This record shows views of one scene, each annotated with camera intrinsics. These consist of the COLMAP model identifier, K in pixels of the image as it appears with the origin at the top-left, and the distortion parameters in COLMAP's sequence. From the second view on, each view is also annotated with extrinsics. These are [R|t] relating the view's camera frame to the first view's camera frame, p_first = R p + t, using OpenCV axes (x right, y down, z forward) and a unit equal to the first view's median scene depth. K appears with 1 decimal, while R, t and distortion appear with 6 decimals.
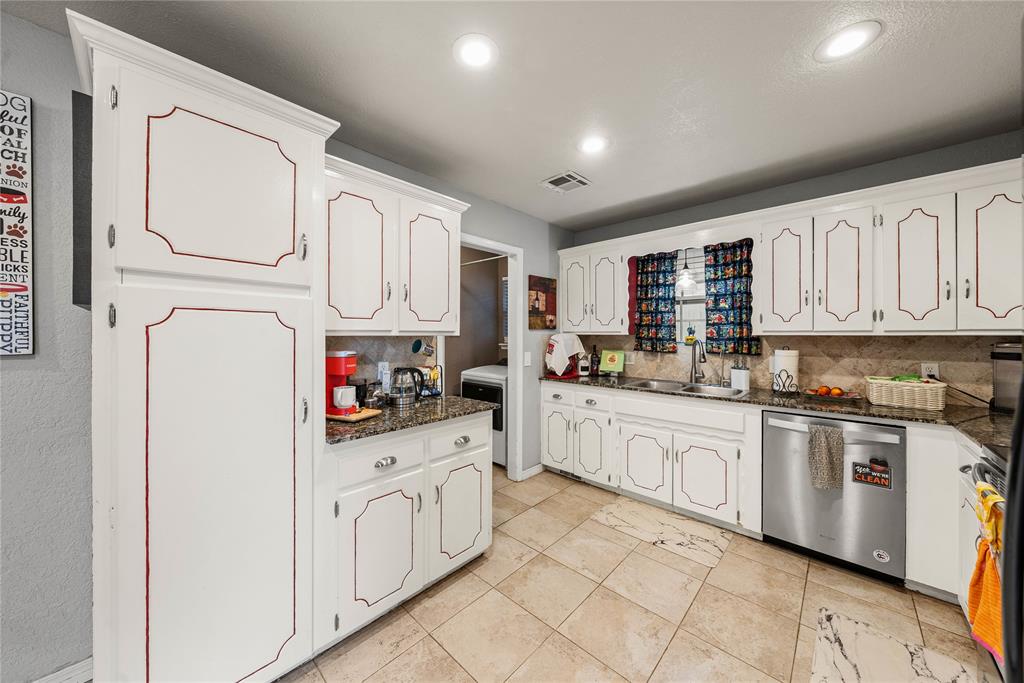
lens RADIAL K [[353.6, 0, 510.4], [0, 353.6, 336.4], [0, 0, 1]] dist [-0.000756, -0.000126]
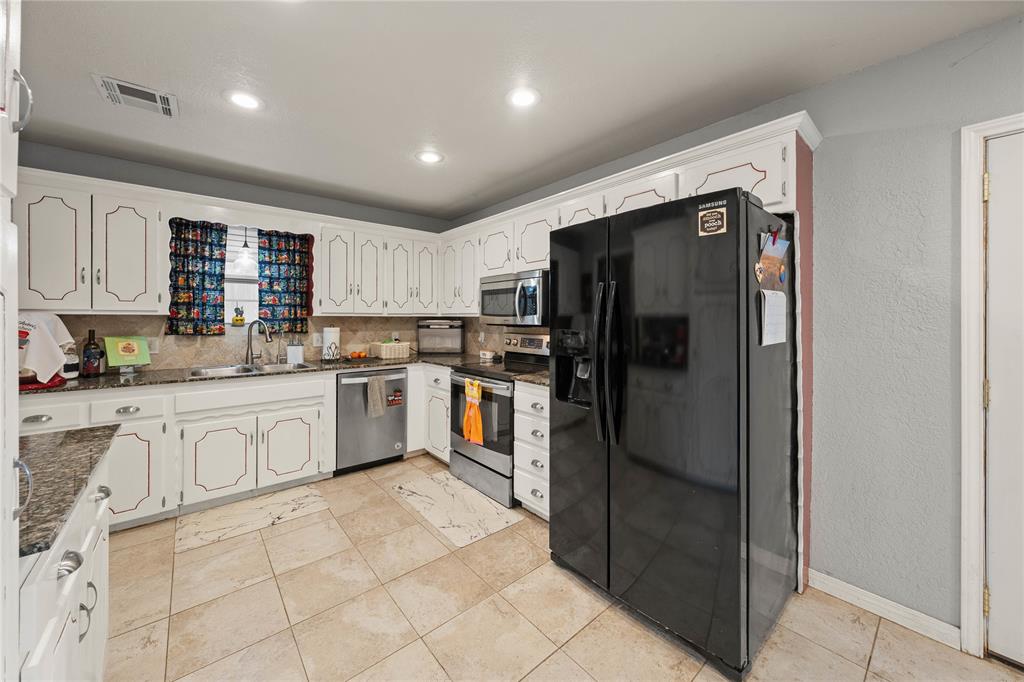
lens RADIAL K [[377.4, 0, 504.3], [0, 377.4, 316.0], [0, 0, 1]] dist [-0.000846, -0.000237]
pose [[0.123429, 0.003913, 0.992346, -0.462157], [0.000590, 0.999992, -0.004017, 0.002334], [-0.992353, 0.001081, 0.123425, 0.176503]]
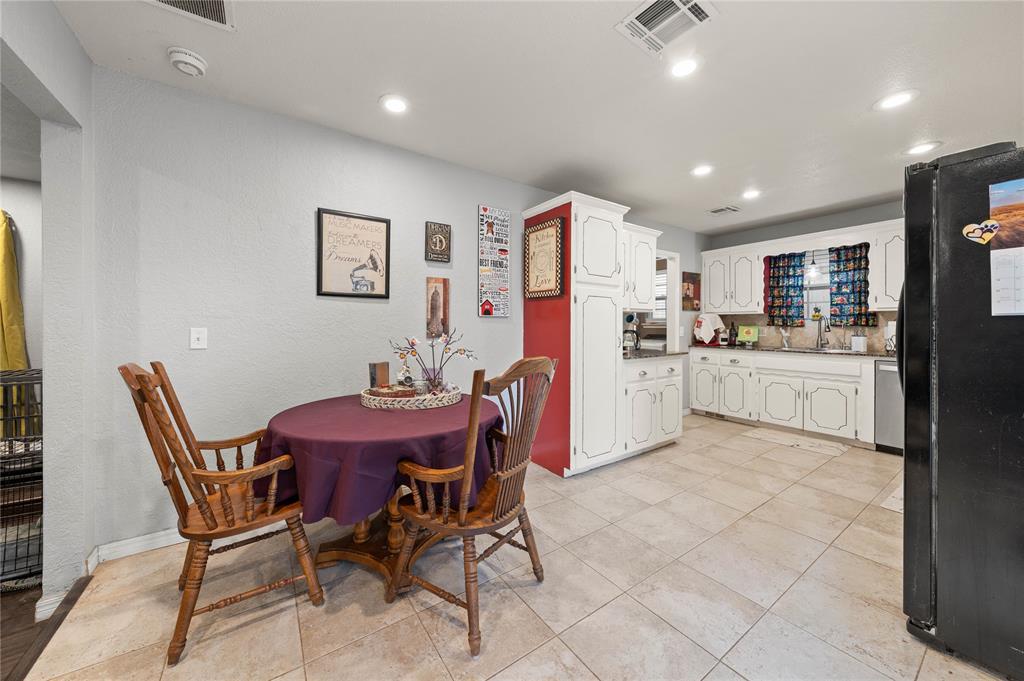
lens RADIAL K [[359.2, 0, 508.7], [0, 359.2, 328.5], [0, 0, 1]] dist [-0.002684, -0.000209]
pose [[0.976514, 0.001361, -0.215450, -0.371716], [-0.000651, 0.999994, 0.003368, 0.056344], [0.215454, -0.003148, 0.976509, -0.637092]]
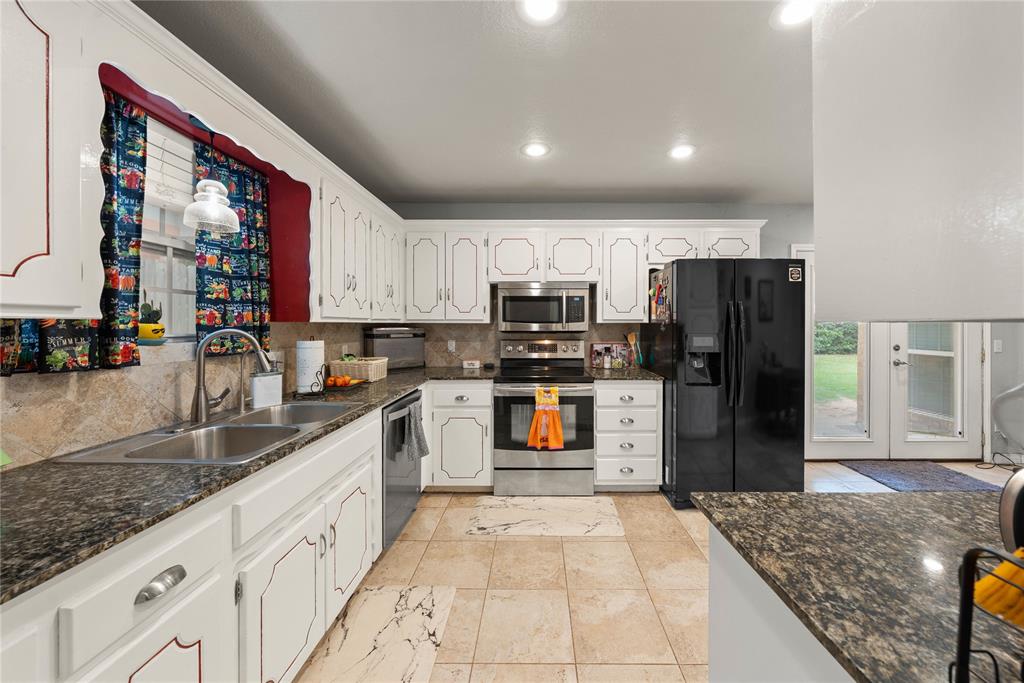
lens RADIAL K [[365.9, 0, 534.5], [0, 365.9, 325.6], [0, 0, 1]] dist [-0.004311, -0.000124]
pose [[-0.684929, -0.005163, 0.728592, -0.158425], [-0.000095, 0.999976, 0.006996, -0.001286], [-0.728610, 0.004722, -0.684912, 1.067311]]
